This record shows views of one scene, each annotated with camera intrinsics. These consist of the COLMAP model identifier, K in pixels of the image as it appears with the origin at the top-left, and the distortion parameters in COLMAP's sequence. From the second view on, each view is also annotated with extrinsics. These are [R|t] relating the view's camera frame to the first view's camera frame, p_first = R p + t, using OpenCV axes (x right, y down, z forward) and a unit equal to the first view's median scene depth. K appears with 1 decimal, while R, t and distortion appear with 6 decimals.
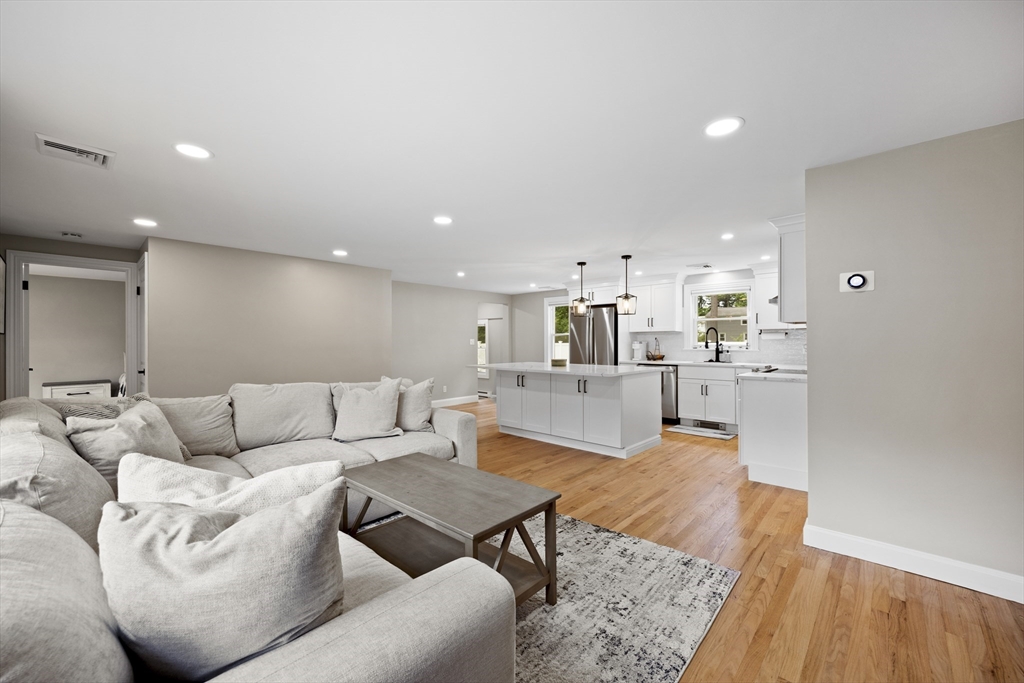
lens RADIAL K [[411.8, 0, 505.5], [0, 411.8, 340.5], [0, 0, 1]] dist [0.000513, -0.000649]
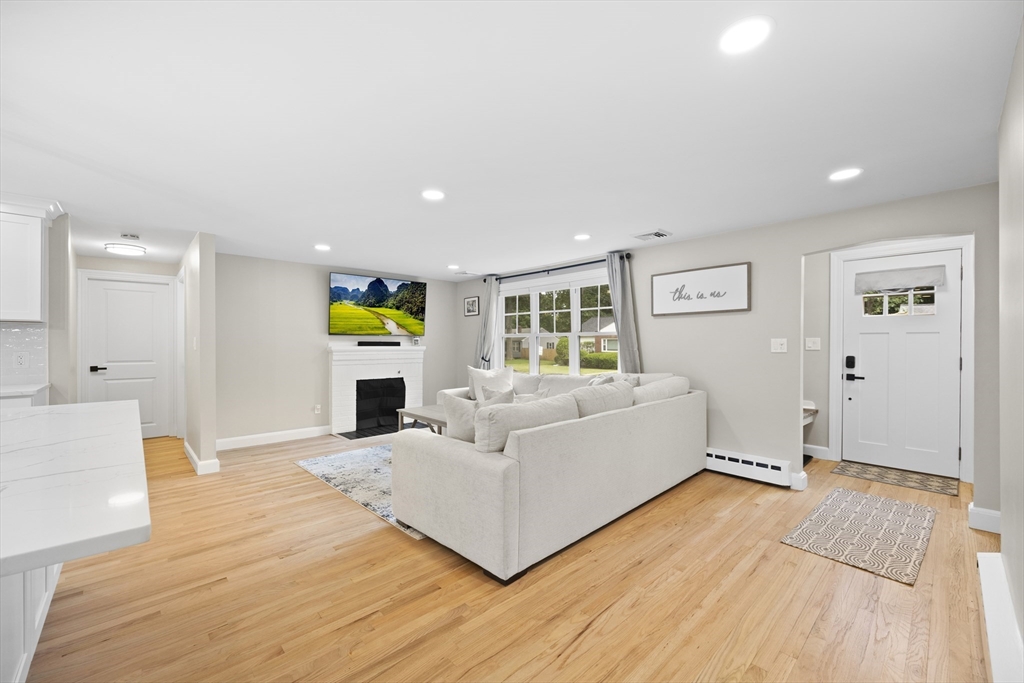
lens RADIAL K [[411.8, 0, 507.7], [0, 411.8, 344.2], [0, 0, 1]] dist [0.000513, -0.000649]
pose [[-0.997600, 0.001584, 0.069216, -0.274975], [0.001556, 0.999999, -0.000453, 0.003989], [-0.069217, -0.000344, -0.997602, 1.399827]]
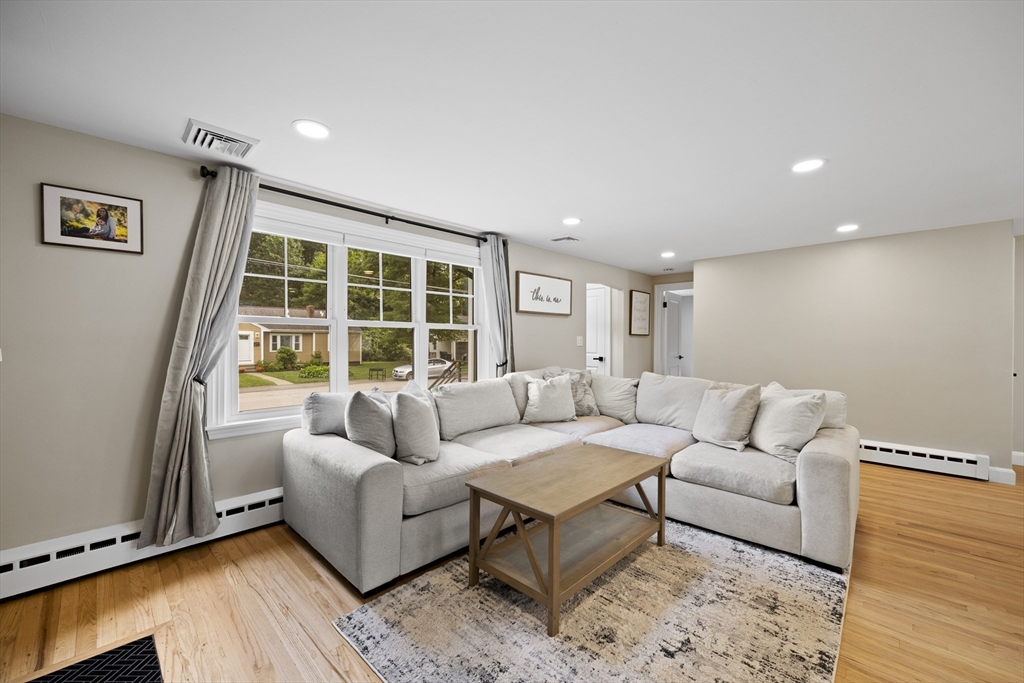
lens RADIAL K [[411.8, 0, 514.6], [0, 411.8, 340.5], [0, 0, 1]] dist [0.000513, -0.000649]
pose [[-0.016558, 0.002290, -0.999860, 0.429049], [-0.000398, 0.999997, 0.002297, 0.002584], [0.999863, 0.000436, -0.016557, 0.402596]]
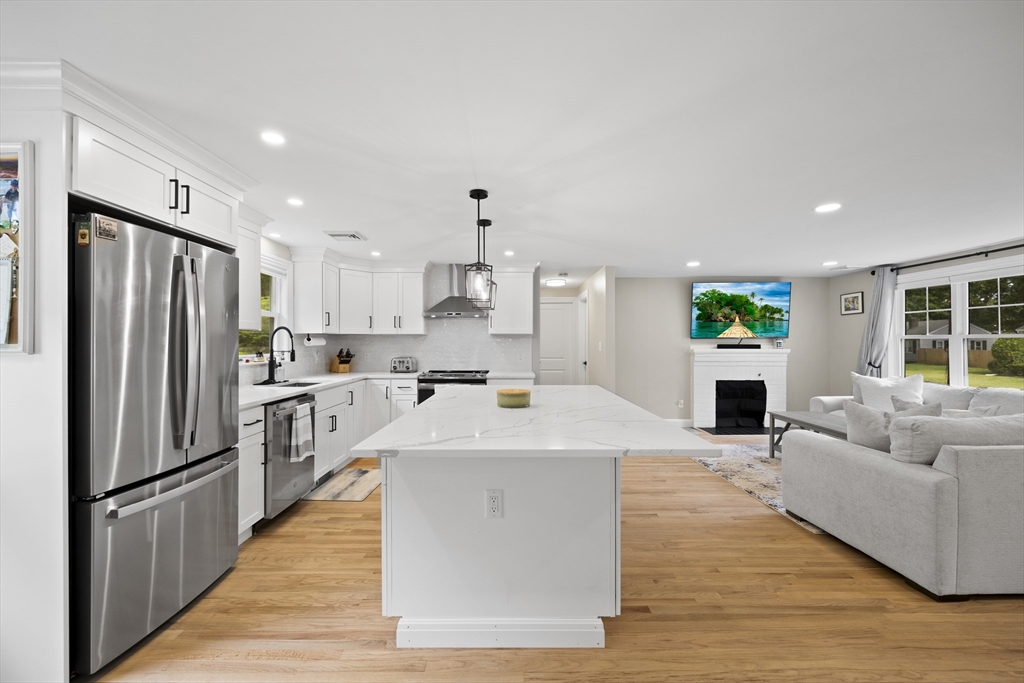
lens RADIAL K [[411.8, 0, 511.1], [0, 411.8, 341.5], [0, 0, 1]] dist [0.000513, -0.000649]
pose [[-0.687072, 0.003701, 0.726580, -0.246818], [0.000688, 0.999990, -0.004442, -0.009898], [-0.726589, -0.002552, -0.687068, 1.595938]]
